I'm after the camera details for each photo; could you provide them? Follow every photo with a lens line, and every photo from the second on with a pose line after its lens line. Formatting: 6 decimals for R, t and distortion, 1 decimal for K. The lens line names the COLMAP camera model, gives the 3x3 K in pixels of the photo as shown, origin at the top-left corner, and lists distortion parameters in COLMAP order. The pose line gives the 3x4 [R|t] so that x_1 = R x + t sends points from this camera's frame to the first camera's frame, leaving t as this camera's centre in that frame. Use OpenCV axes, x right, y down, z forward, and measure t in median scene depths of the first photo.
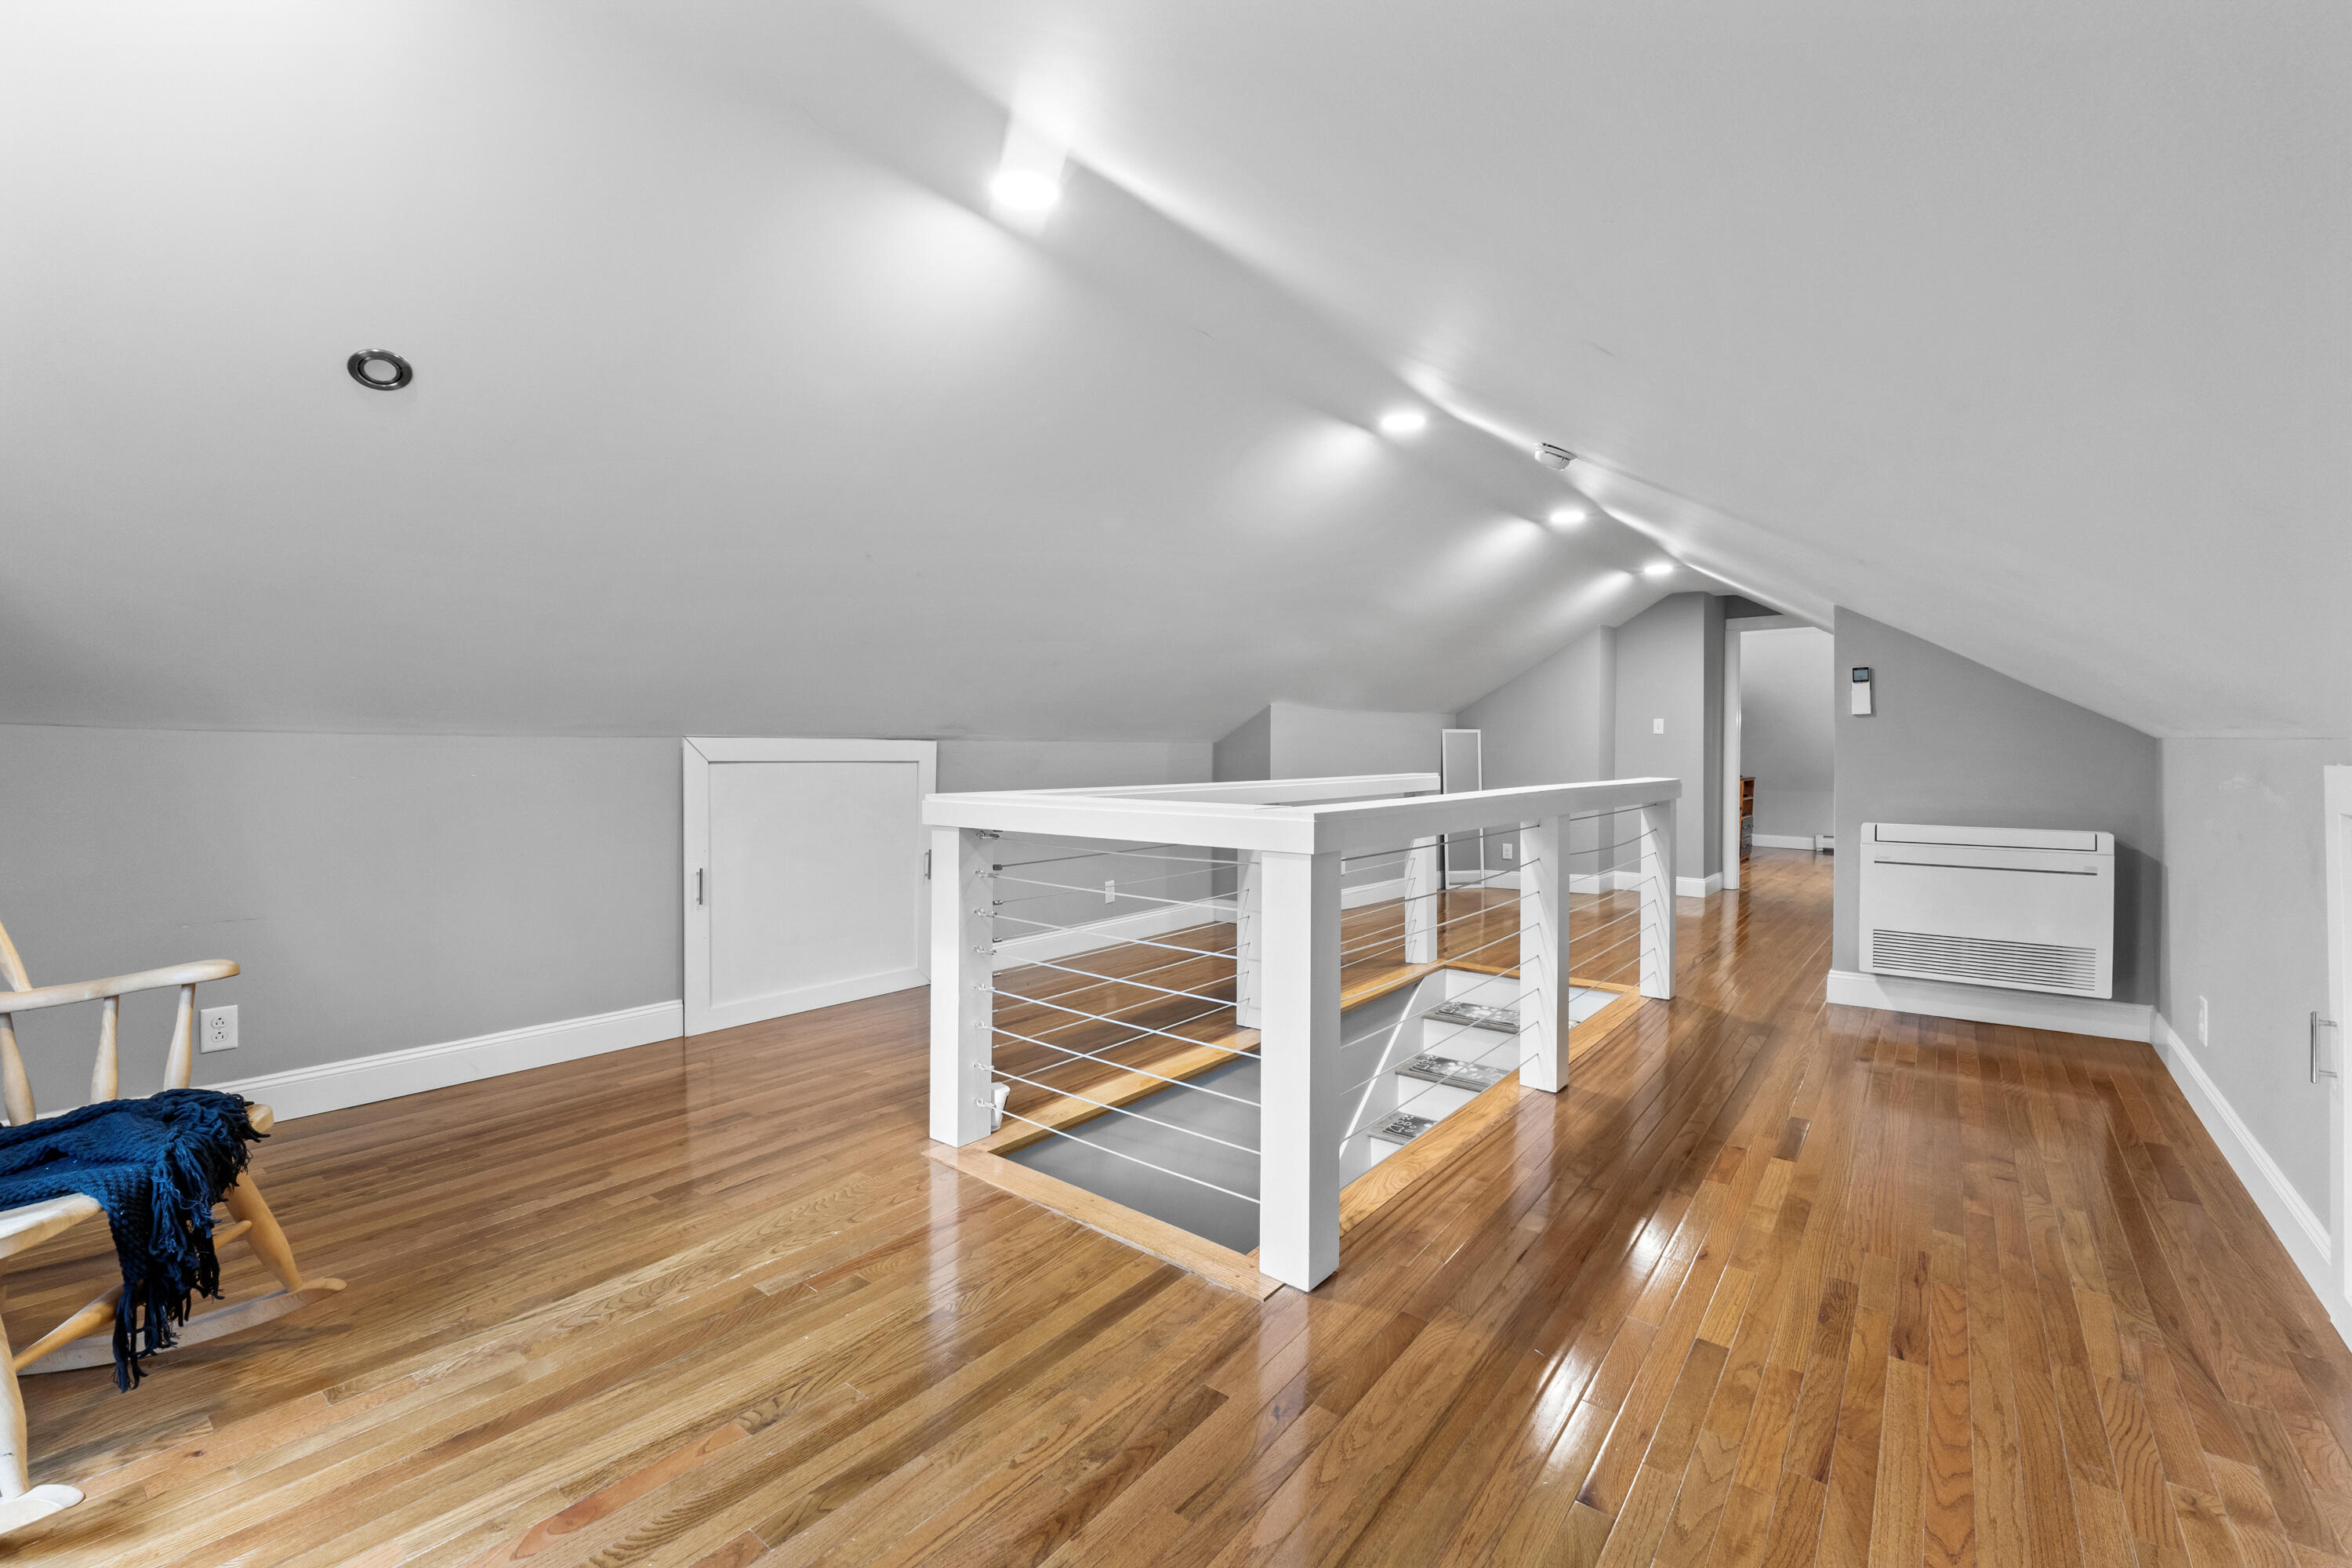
lens RADIAL K [[1009.3, 0, 1176.0], [0, 1009.3, 784.0], [0, 0, 1]] dist [-0.009927, 0.000274]
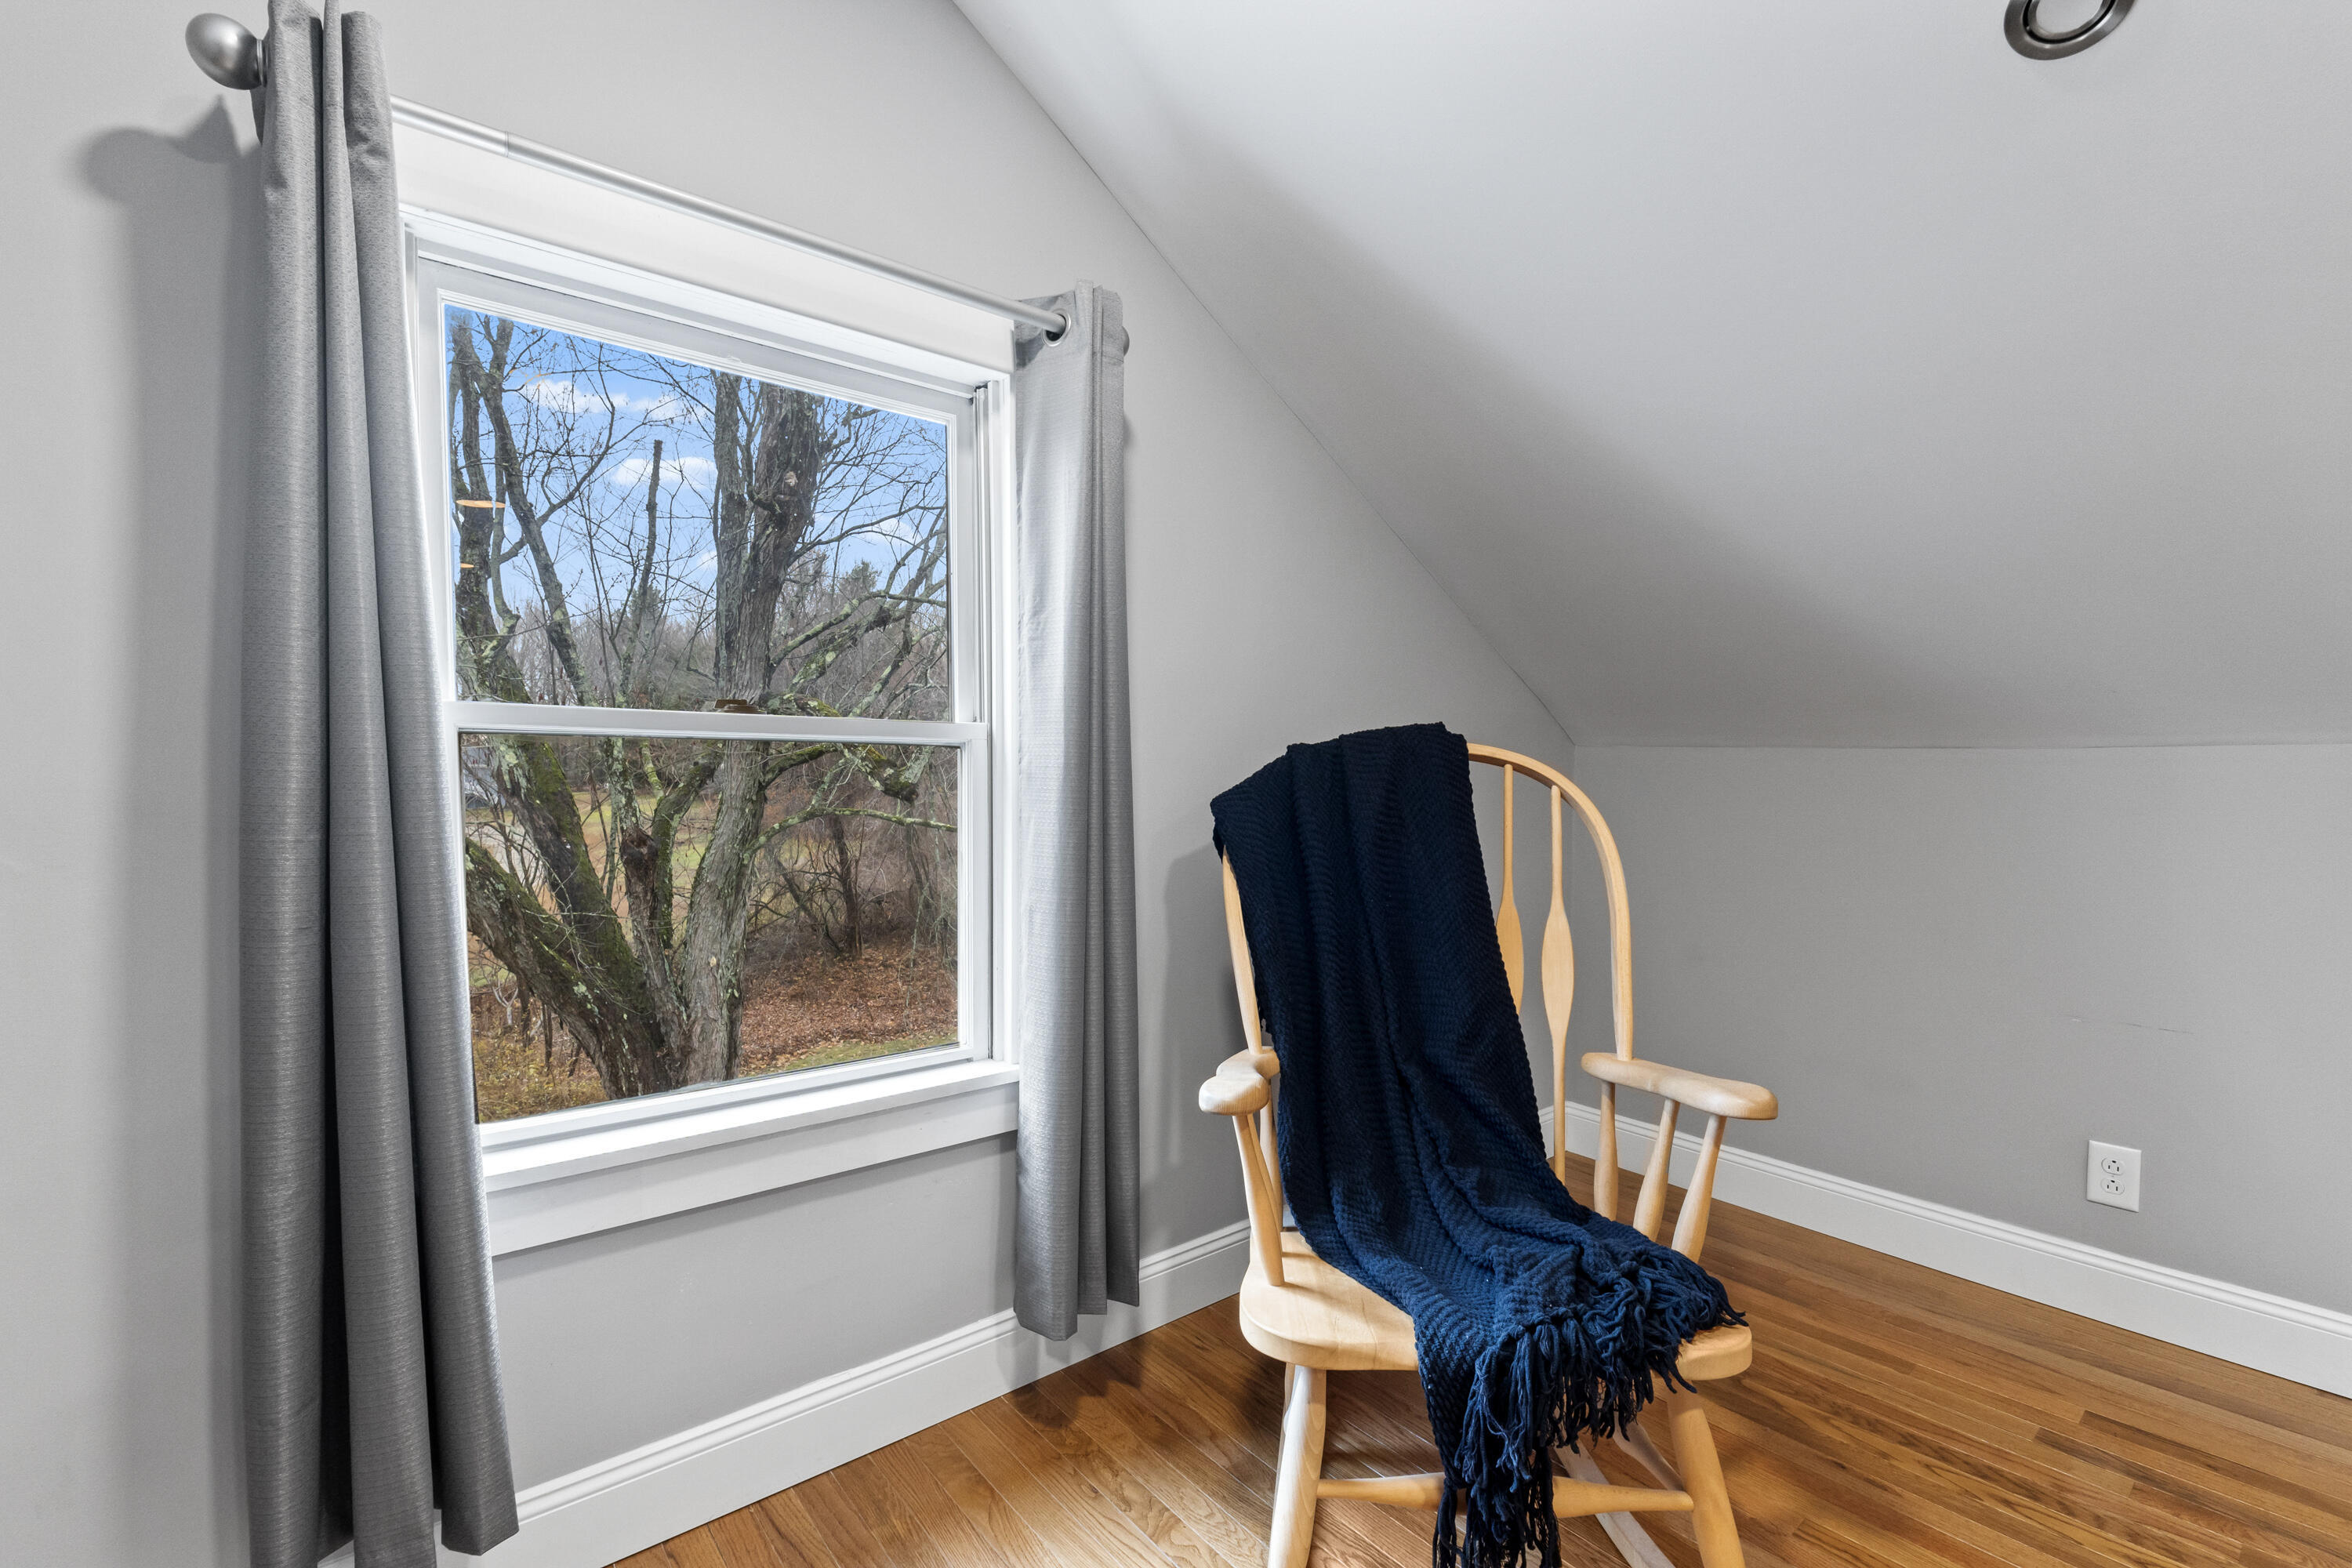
lens RADIAL K [[1009.3, 0, 1176.0], [0, 1009.3, 784.0], [0, 0, 1]] dist [-0.009927, 0.000274]
pose [[-0.186428, -0.003951, -0.982461, -0.200490], [-0.032820, 0.999459, 0.002209, -0.022241], [0.981920, 0.032656, -0.186456, 0.725989]]
